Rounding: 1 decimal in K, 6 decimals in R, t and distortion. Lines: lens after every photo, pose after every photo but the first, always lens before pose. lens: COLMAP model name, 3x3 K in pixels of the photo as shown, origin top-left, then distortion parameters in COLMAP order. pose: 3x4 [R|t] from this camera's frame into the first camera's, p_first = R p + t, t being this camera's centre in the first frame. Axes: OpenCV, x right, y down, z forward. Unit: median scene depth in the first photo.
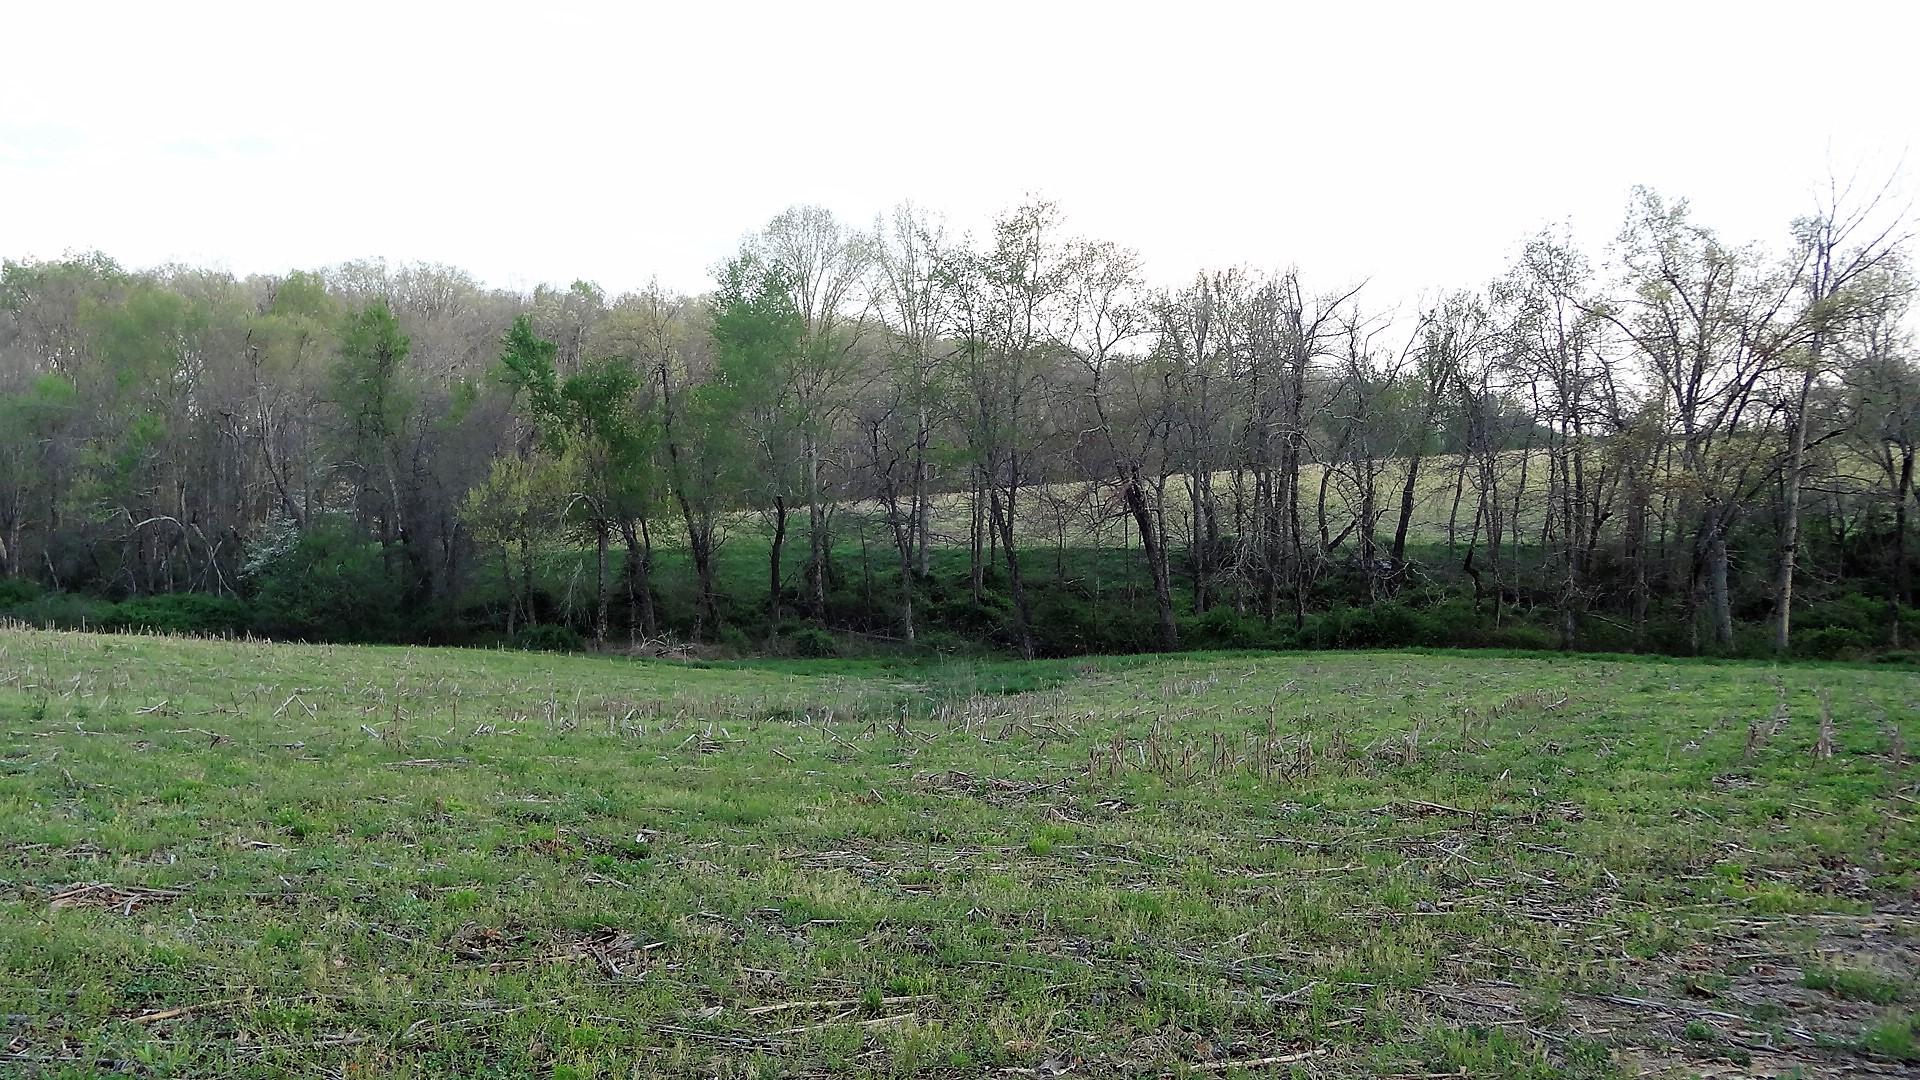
lens RADIAL K [[1928.8, 0, 955.7], [0, 1928.8, 532.4], [0, 0, 1]] dist [0.013205, 0.000000]
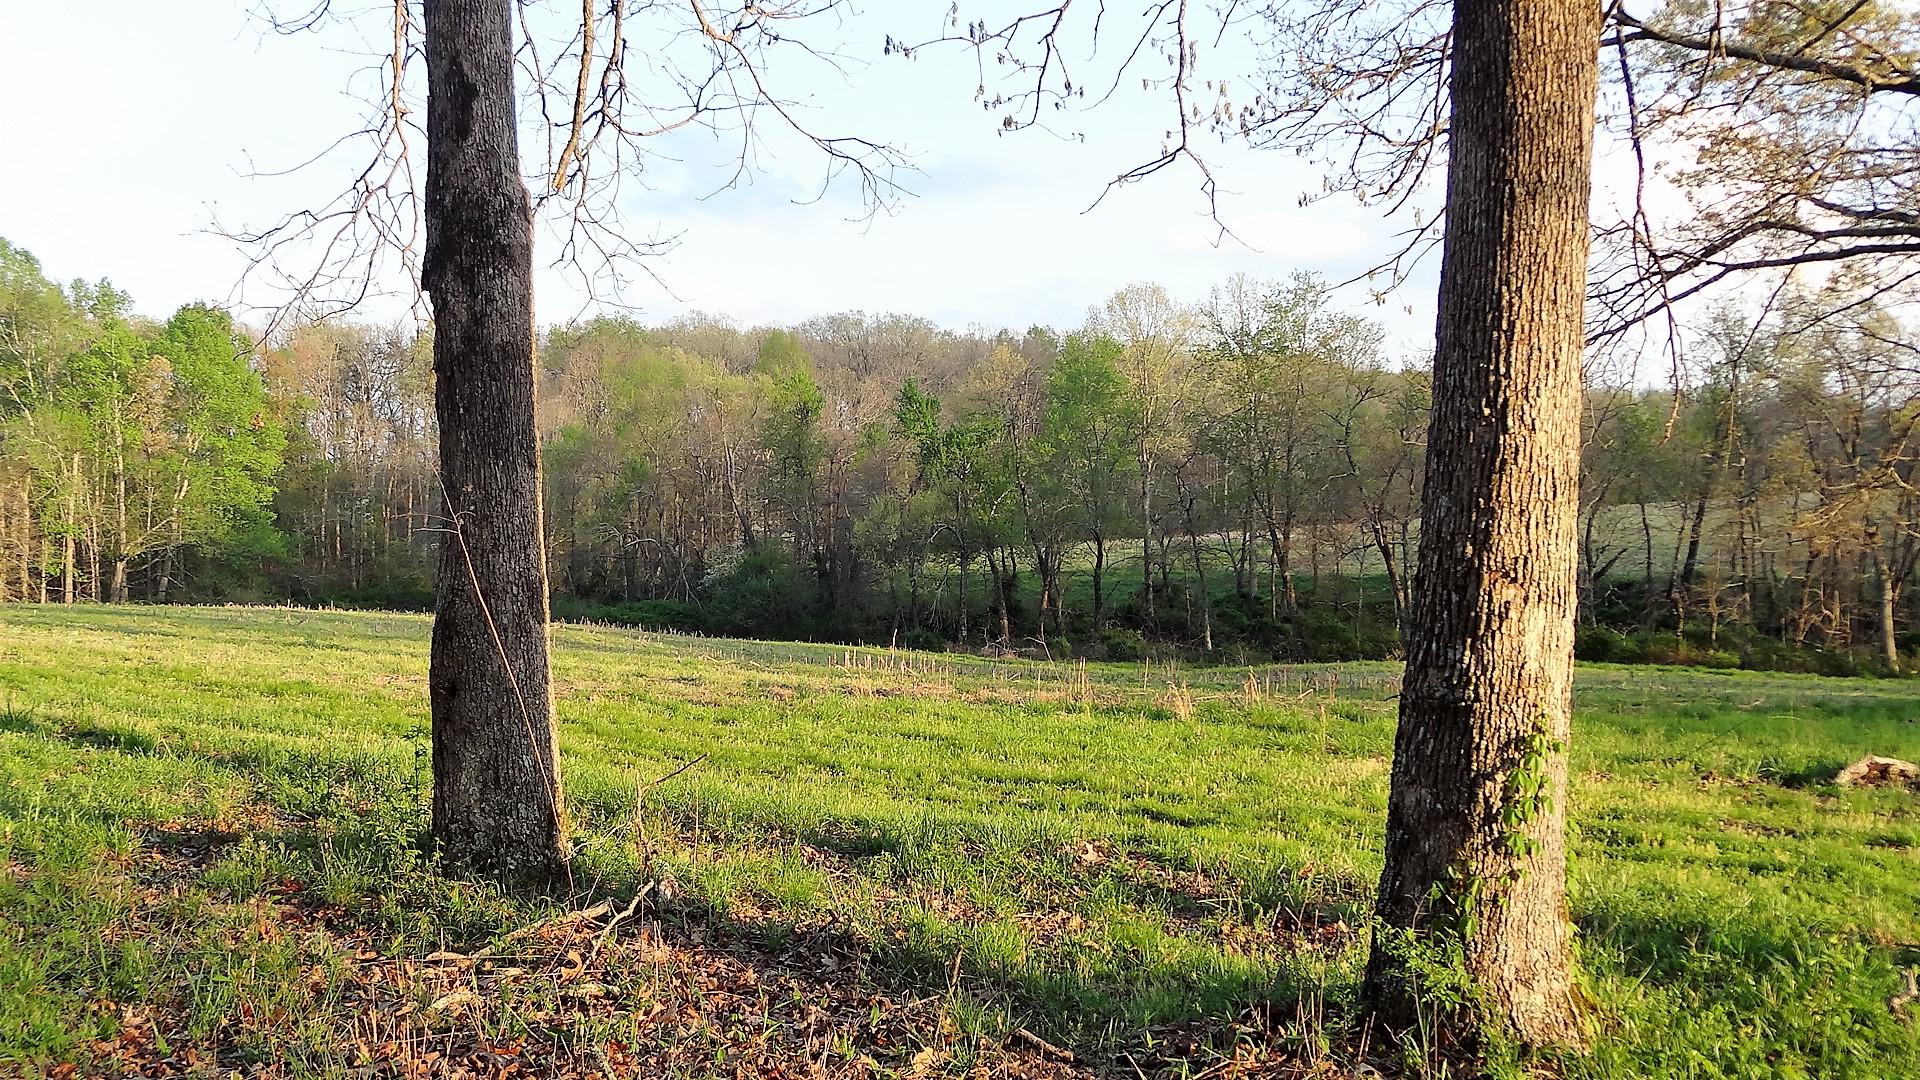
lens RADIAL K [[1928.8, 0, 958.8], [0, 1928.8, 540.3], [0, 0, 1]] dist [0.013205, 0.000000]
pose [[0.965487, 0.012797, -0.260135, 0.121208], [-0.015066, 0.999864, -0.006730, -0.001735], [0.260014, 0.010416, 0.965549, -0.170128]]
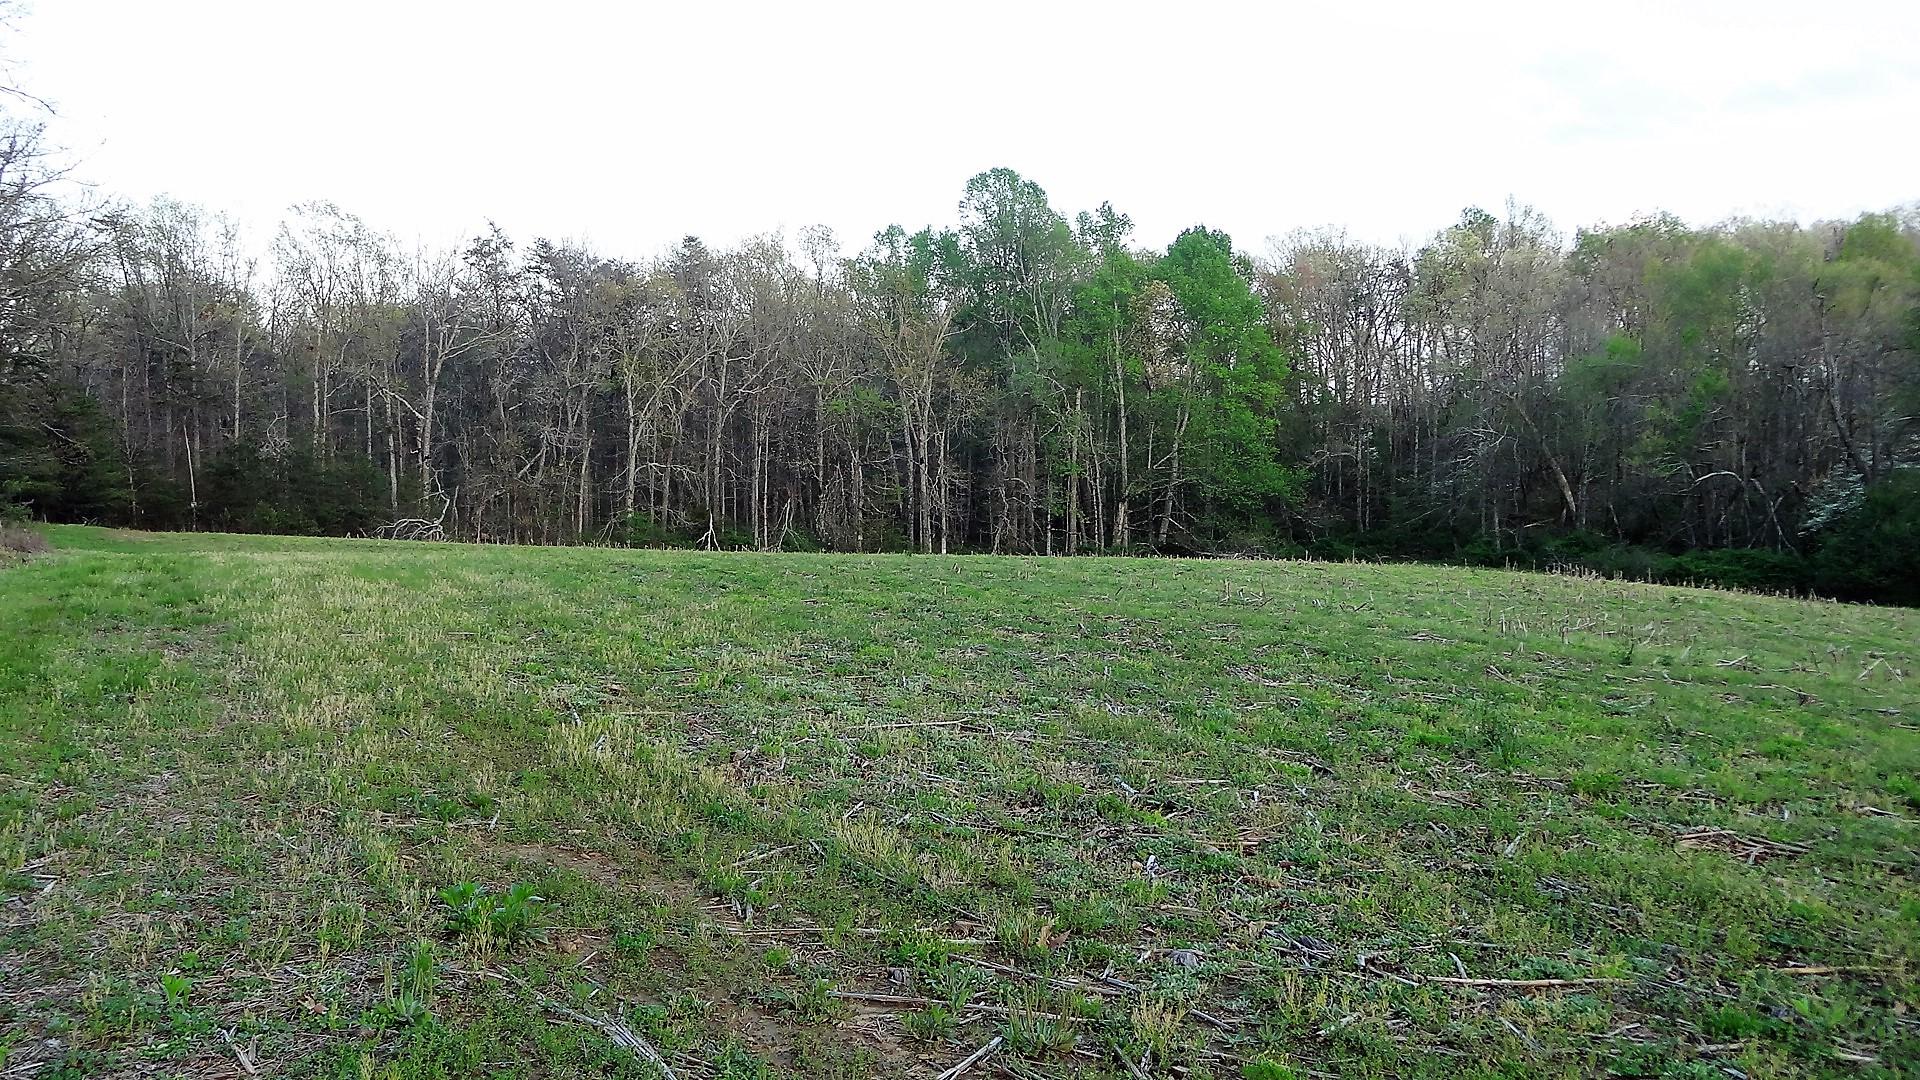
lens RADIAL K [[1928.8, 0, 948.5], [0, 1928.8, 540.4], [0, 0, 1]] dist [0.013205, 0.000000]
pose [[0.718928, 0.027506, -0.694540, -0.001755], [-0.008408, 0.999488, 0.030880, 0.000021], [0.695034, -0.016361, 0.718791, -0.000993]]
